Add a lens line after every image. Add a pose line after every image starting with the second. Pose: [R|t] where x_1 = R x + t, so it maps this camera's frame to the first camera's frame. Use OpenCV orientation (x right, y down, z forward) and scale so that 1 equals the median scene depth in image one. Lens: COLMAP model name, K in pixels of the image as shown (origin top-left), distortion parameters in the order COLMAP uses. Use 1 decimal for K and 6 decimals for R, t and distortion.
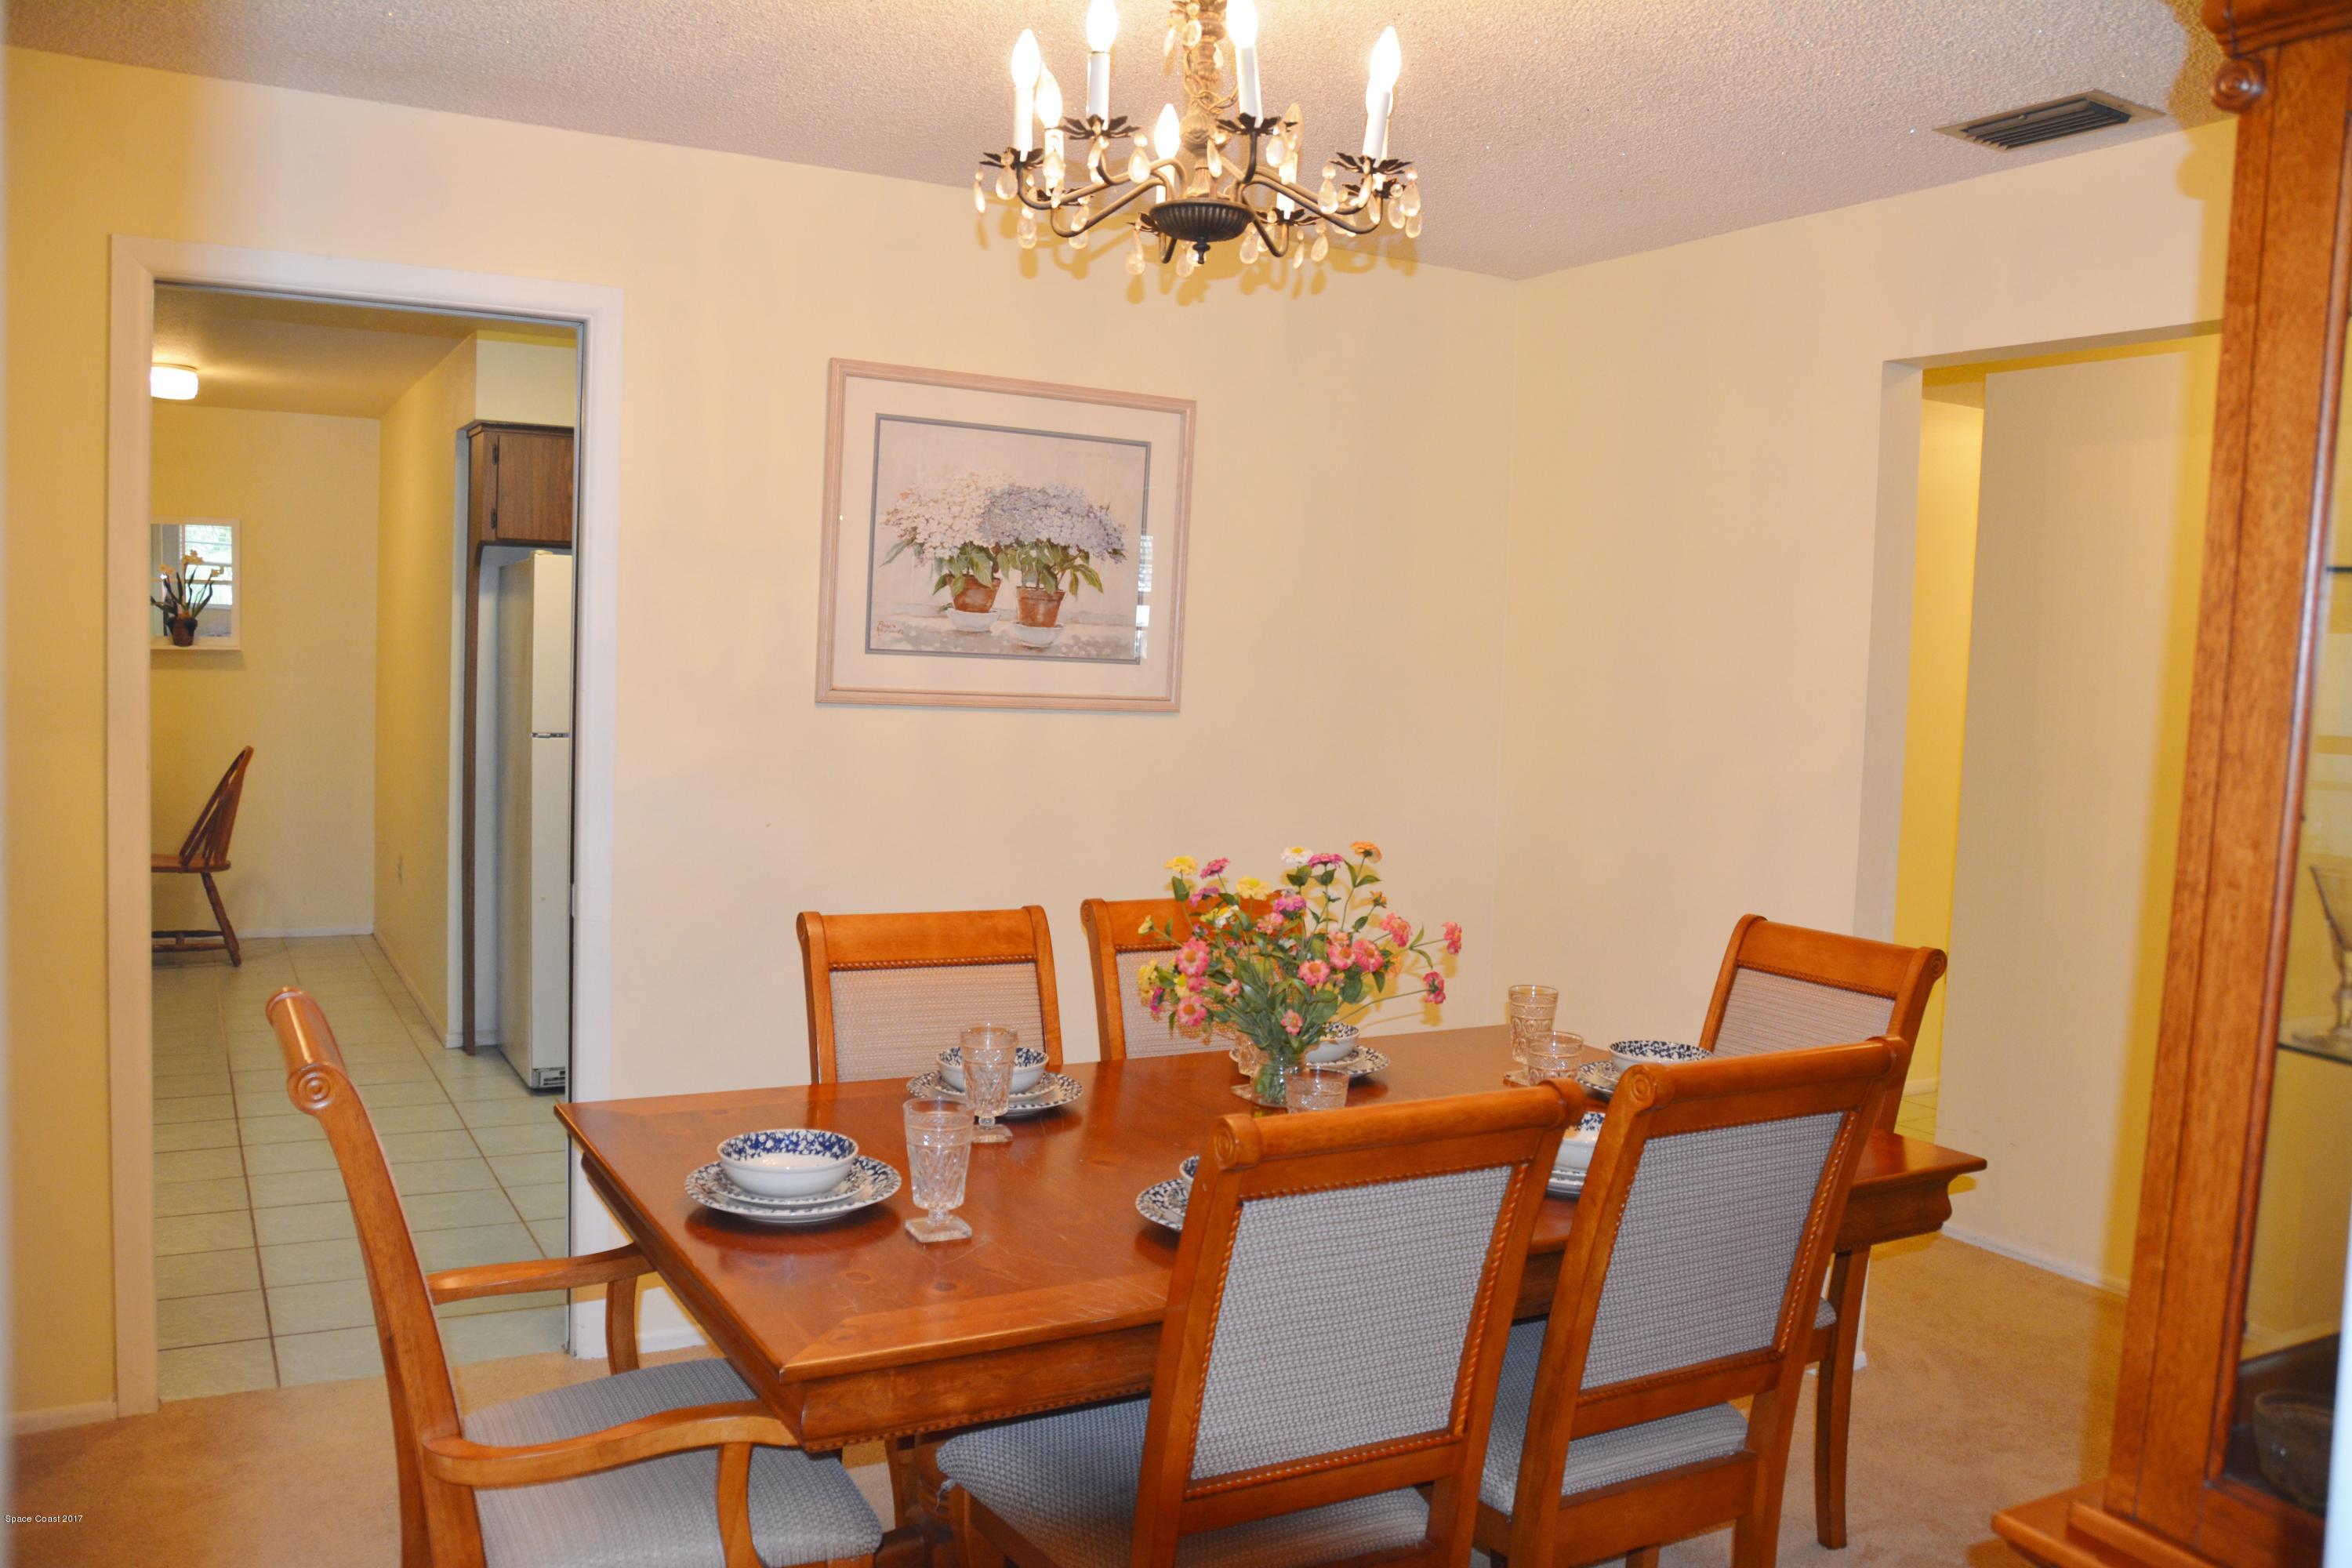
lens RADIAL K [[1893.4, 0, 1165.8], [0, 1893.4, 780.9], [0, 0, 1]] dist [-0.154375, 0.129145]
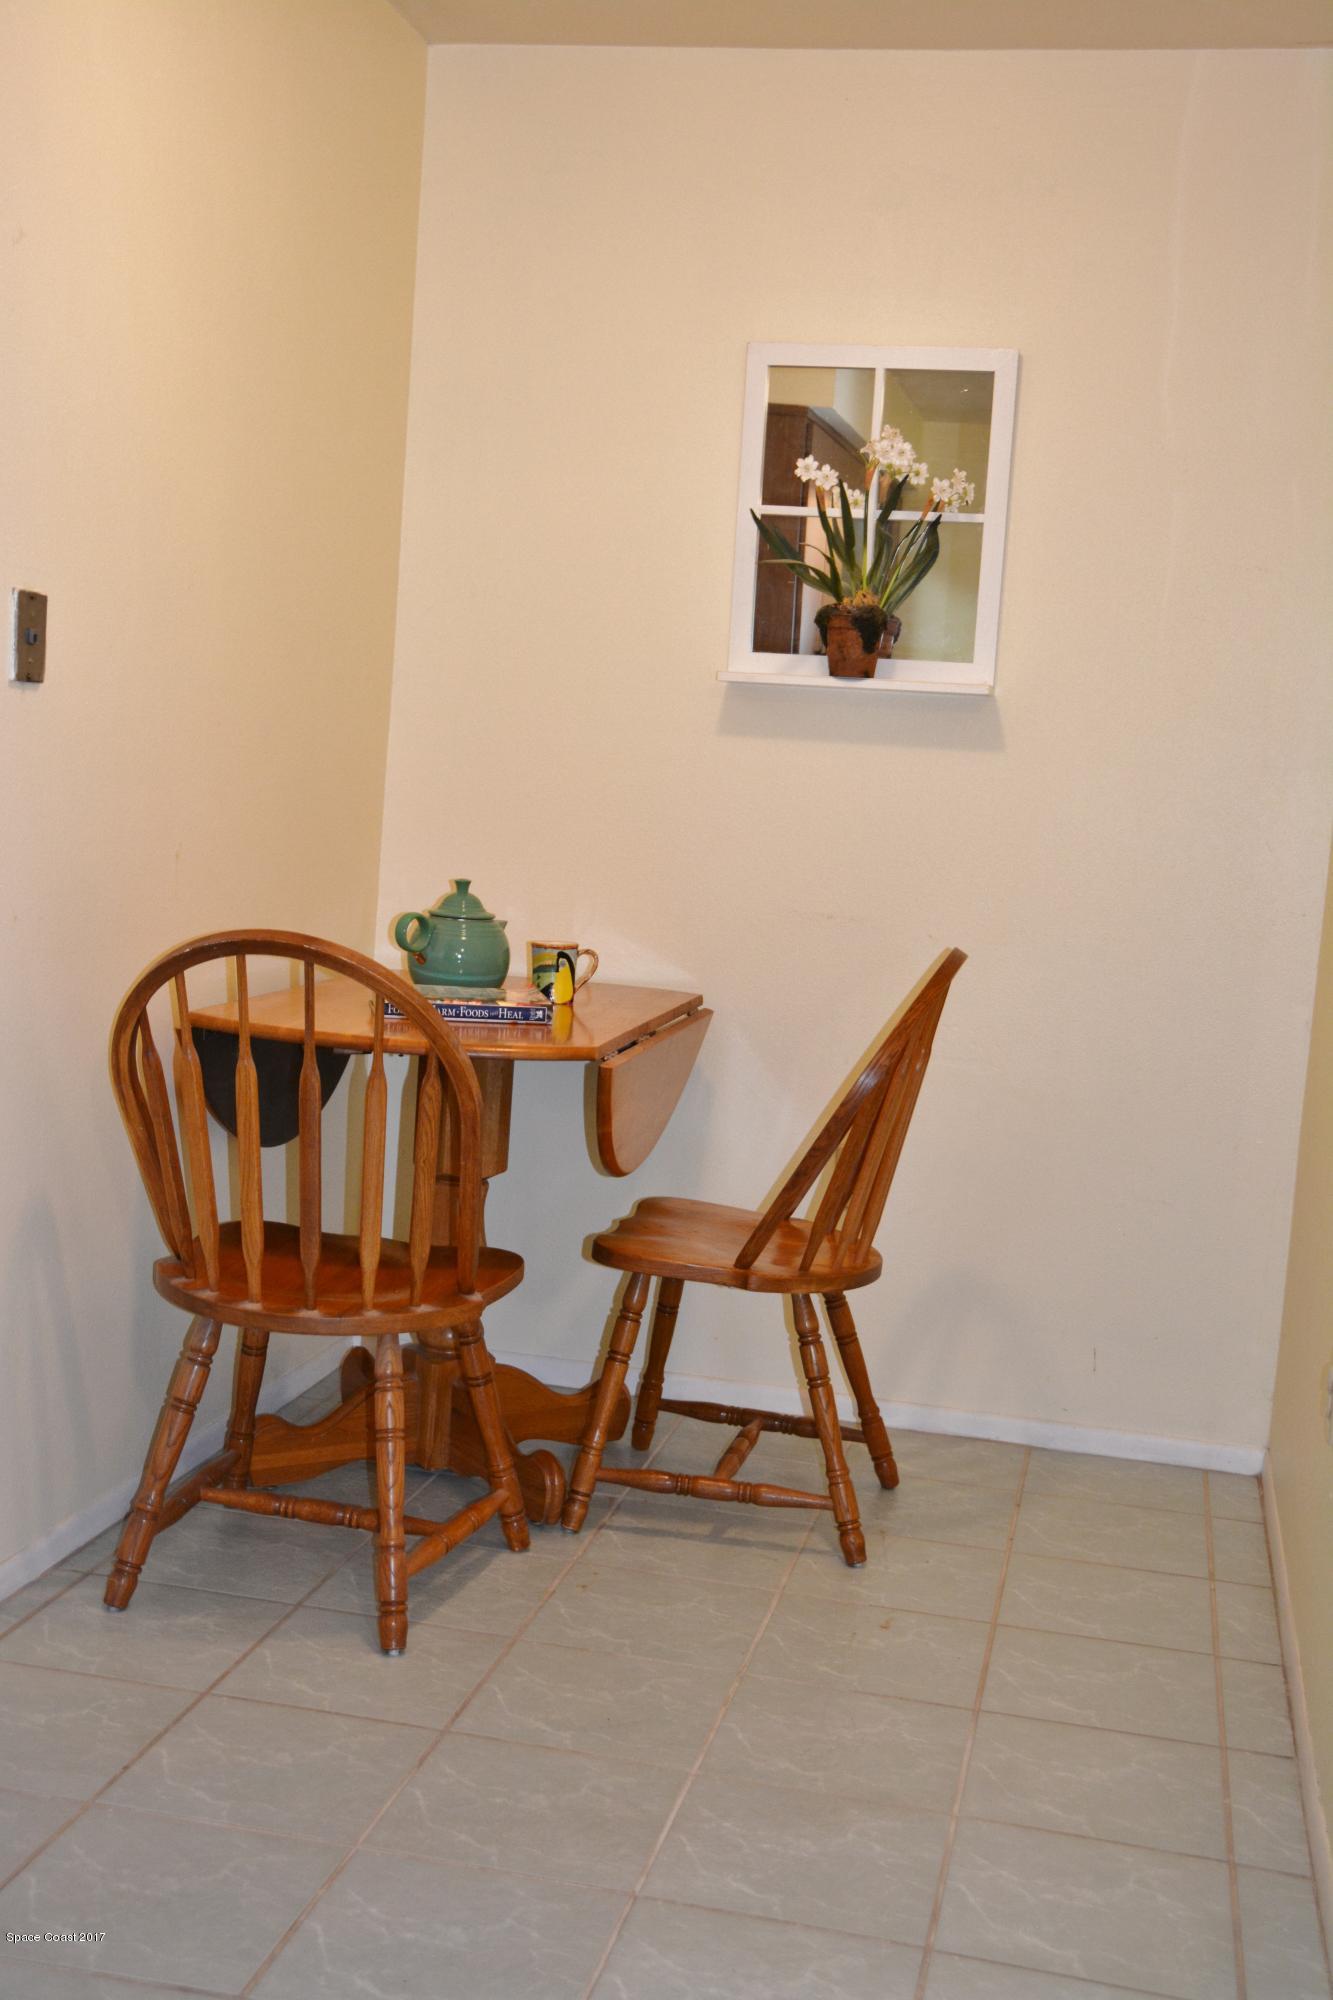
lens RADIAL K [[2179.0, 0, 666.5], [0, 2179.0, 1000.0], [0, 0, 1]] dist [-0.012659, -0.004782]
pose [[0.751205, 0.087097, -0.654297, -0.272493], [-0.091564, 0.995423, 0.027381, -0.015990], [0.653687, 0.039341, 0.755742, 0.664135]]
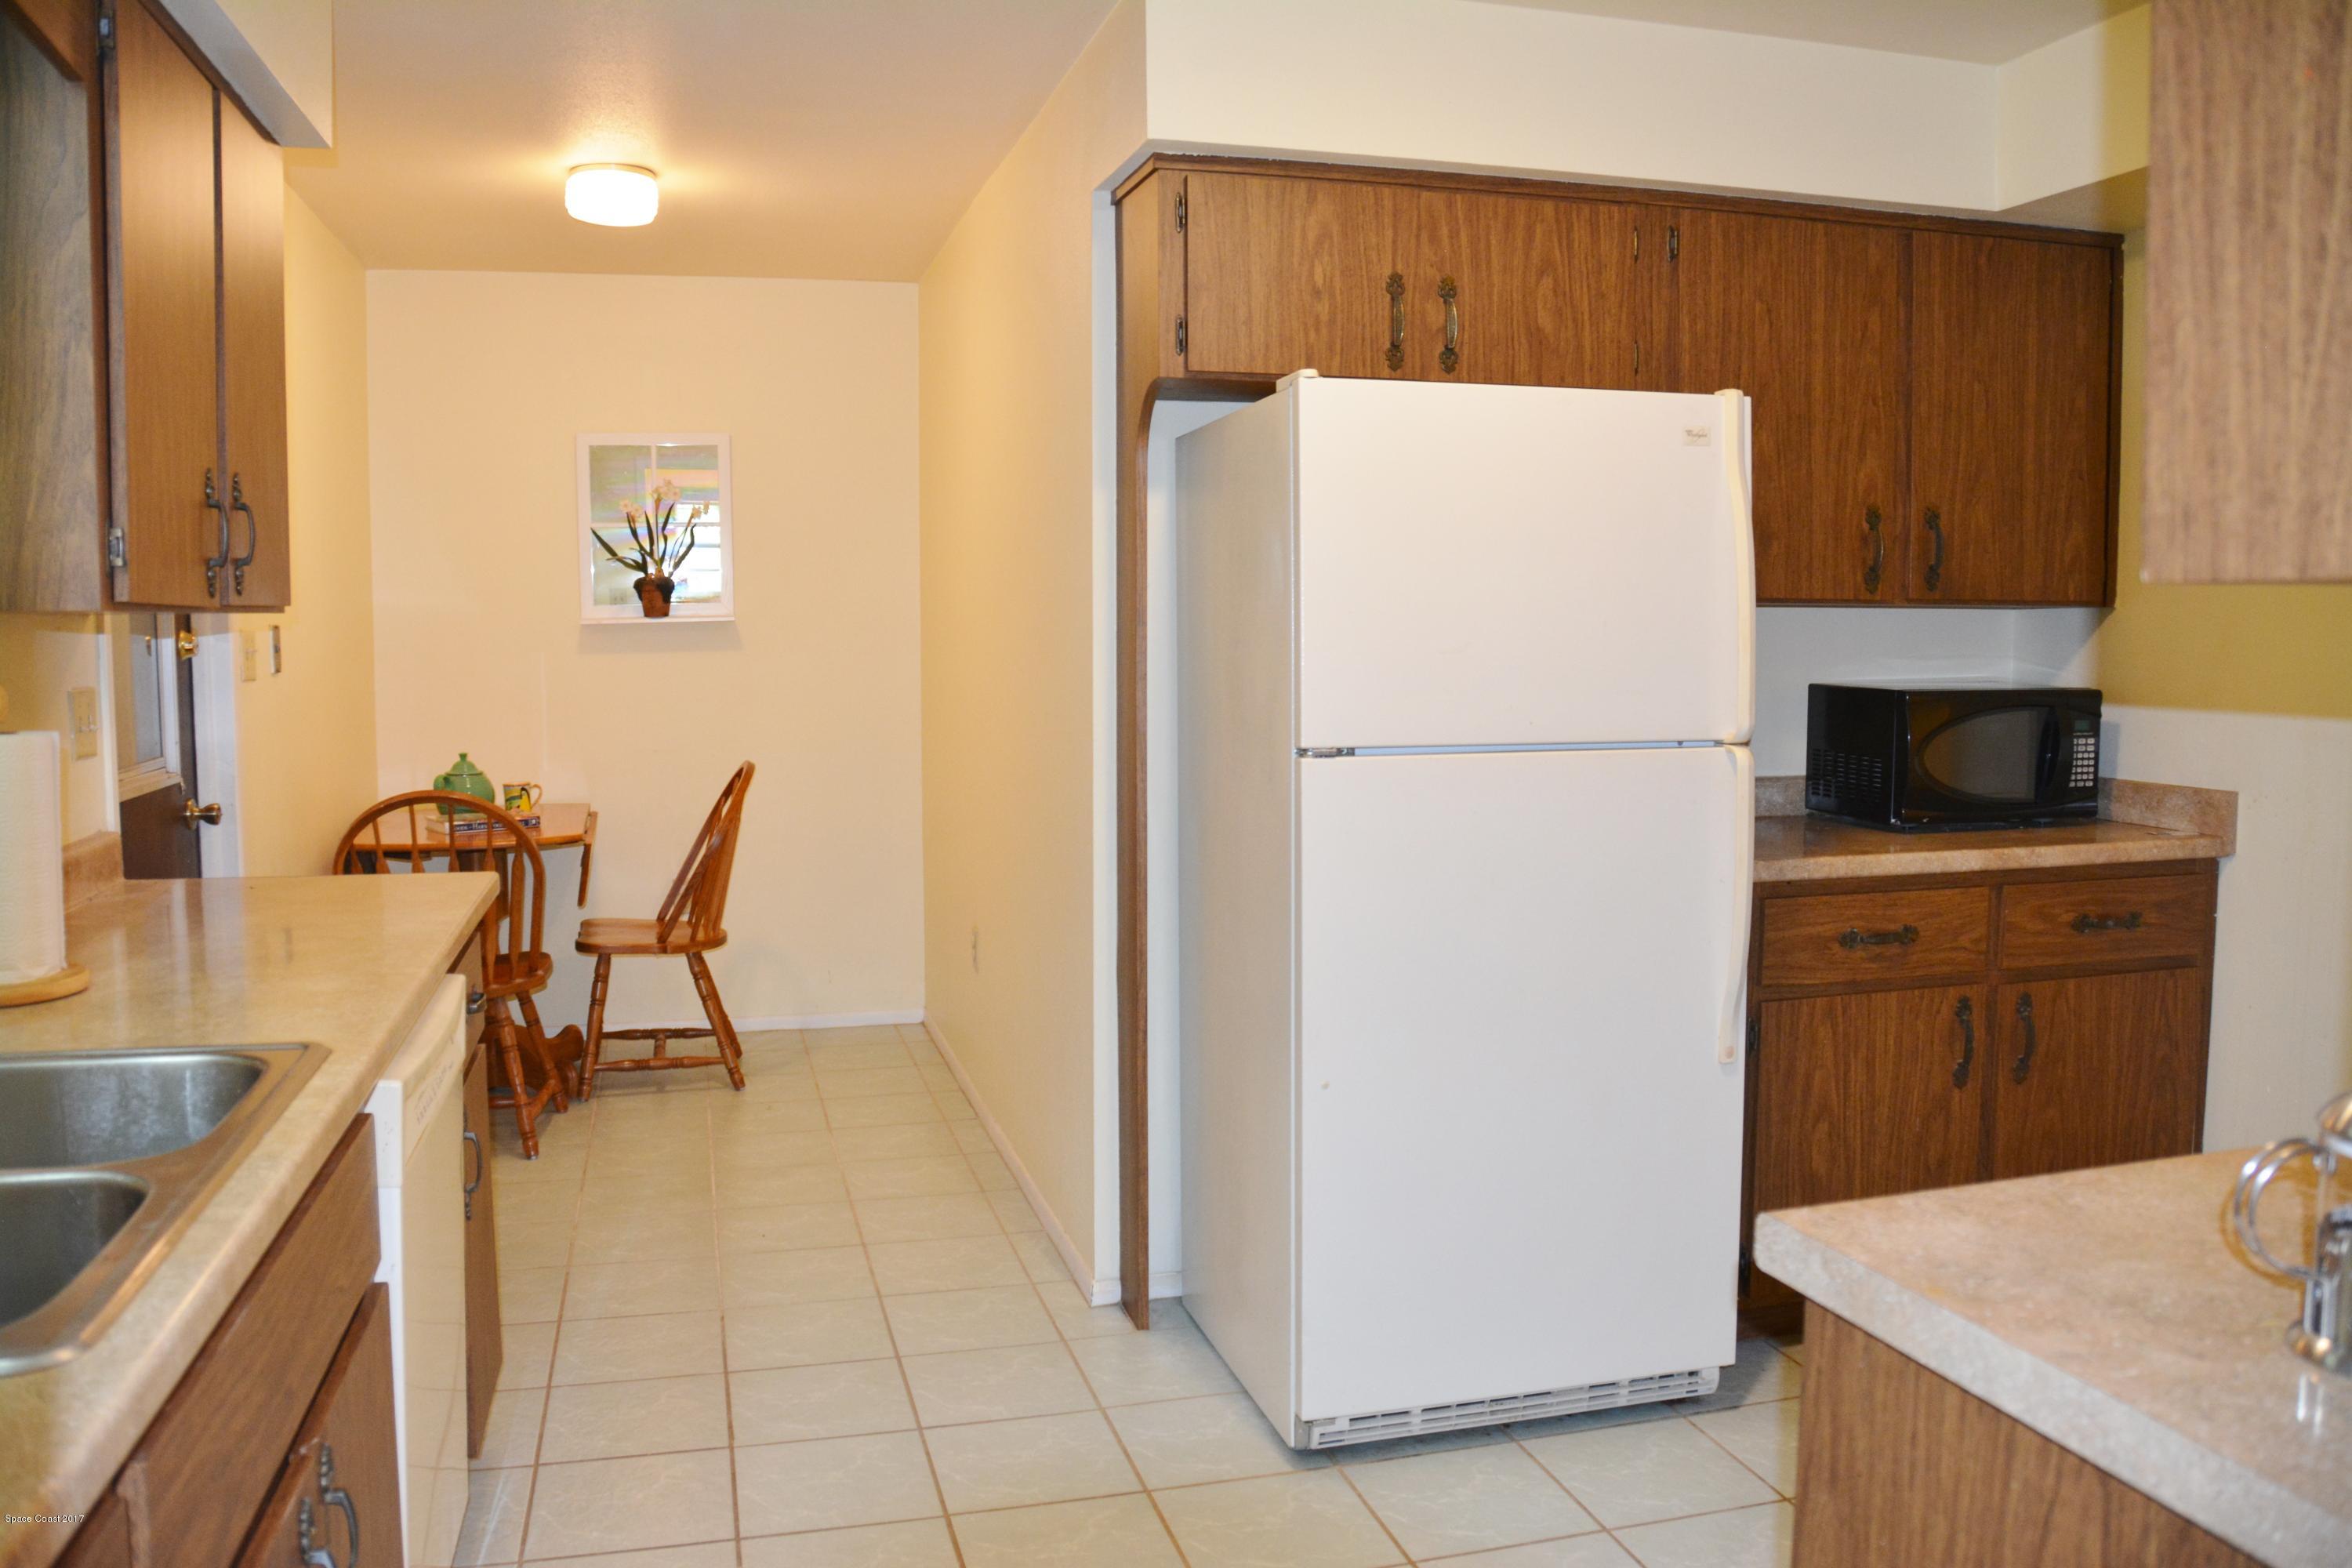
lens RADIAL K [[1819.4, 0, 1161.4], [0, 1819.4, 772.9], [0, 0, 1]] dist [-0.165571, 0.115630]
pose [[0.970725, -0.016537, -0.239622, -0.199107], [0.018628, 0.999806, 0.006463, -0.016856], [0.239469, -0.010737, 0.970845, 0.404069]]
